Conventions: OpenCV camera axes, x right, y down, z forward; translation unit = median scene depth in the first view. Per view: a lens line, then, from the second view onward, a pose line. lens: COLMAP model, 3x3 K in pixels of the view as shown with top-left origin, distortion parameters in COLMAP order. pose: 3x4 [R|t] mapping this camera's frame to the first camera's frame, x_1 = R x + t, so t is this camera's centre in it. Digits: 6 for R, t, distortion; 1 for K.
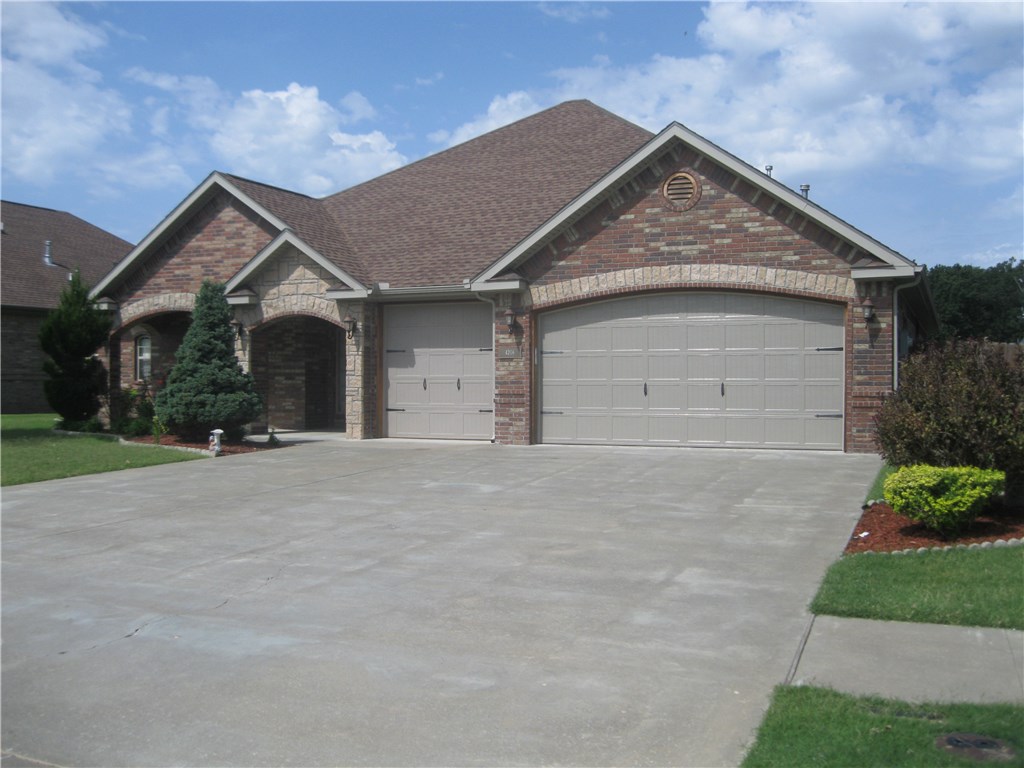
lens RADIAL K [[1041.6, 0, 518.2], [0, 1041.6, 388.7], [0, 0, 1]] dist [-0.119494, 0.044208]
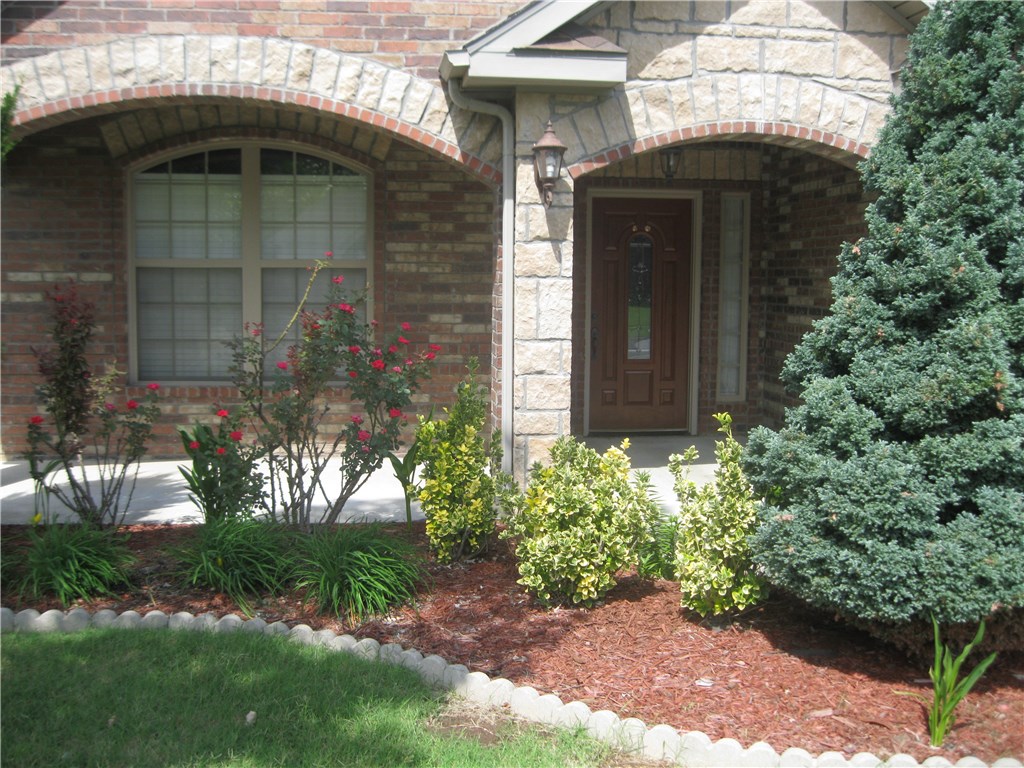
lens RADIAL K [[1041.6, 0, 518.2], [0, 1041.6, 388.7], [0, 0, 1]] dist [-0.119494, 0.044208]
pose [[0.867752, -0.043609, 0.495080, -0.407802], [-0.007599, 0.994862, 0.100952, -0.023673], [-0.496939, -0.091363, 0.862963, 0.704270]]
